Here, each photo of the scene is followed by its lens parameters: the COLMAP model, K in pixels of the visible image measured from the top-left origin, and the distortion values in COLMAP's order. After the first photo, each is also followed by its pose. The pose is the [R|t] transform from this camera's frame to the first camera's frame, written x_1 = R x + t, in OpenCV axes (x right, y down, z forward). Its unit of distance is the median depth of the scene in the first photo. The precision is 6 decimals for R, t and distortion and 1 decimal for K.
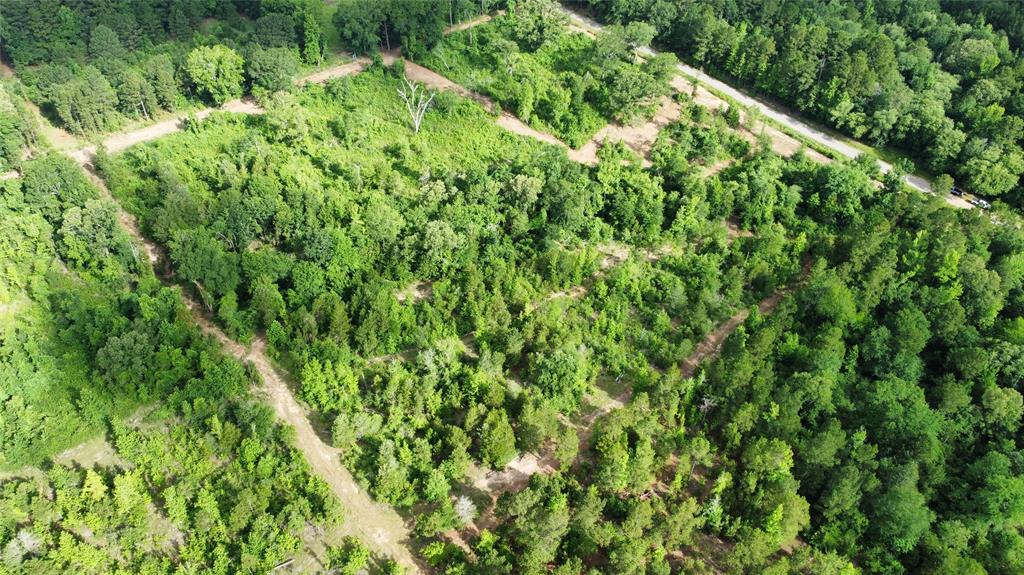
lens RADIAL K [[780.5, 0, 508.7], [0, 780.5, 286.9], [0, 0, 1]] dist [0.009032, -0.003855]
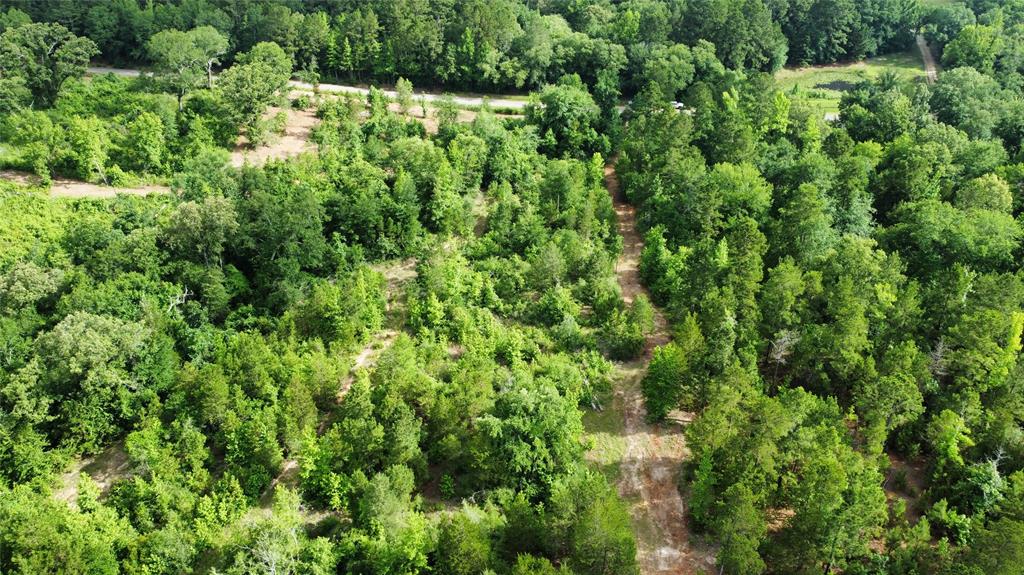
lens RADIAL K [[780.5, 0, 511.2], [0, 780.5, 290.7], [0, 0, 1]] dist [0.009032, -0.003855]
pose [[0.743924, -0.359353, 0.563420, -0.151662], [0.451914, 0.891621, -0.028014, 0.031602], [-0.492291, 0.275458, 0.825695, 0.489113]]
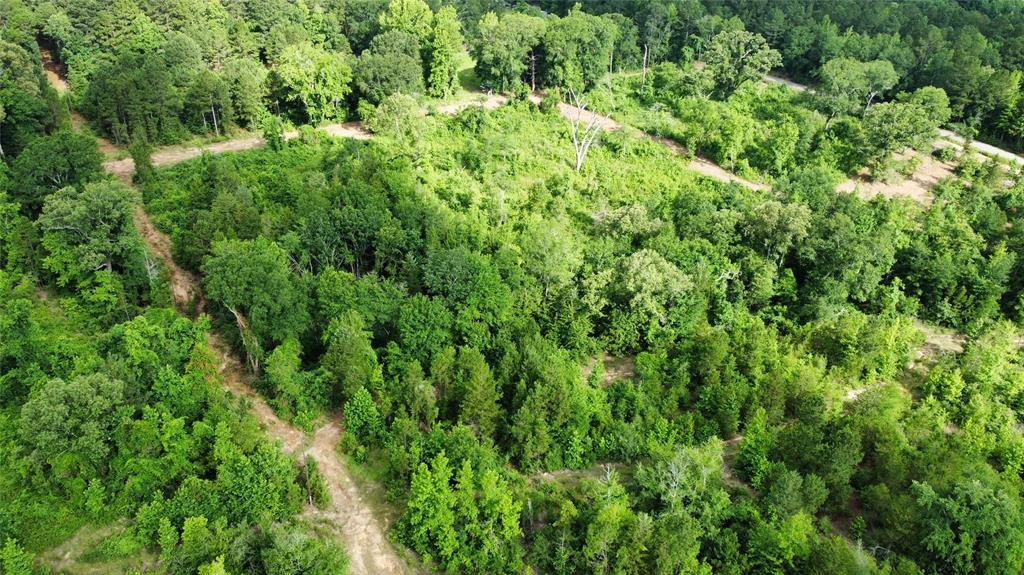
lens RADIAL K [[780.5, 0, 504.6], [0, 780.5, 286.6], [0, 0, 1]] dist [0.009032, -0.003855]
pose [[0.993042, 0.058154, -0.102398, -0.135482], [-0.078239, 0.975708, -0.204626, 0.070738], [0.088011, 0.211214, 0.973469, 0.420231]]
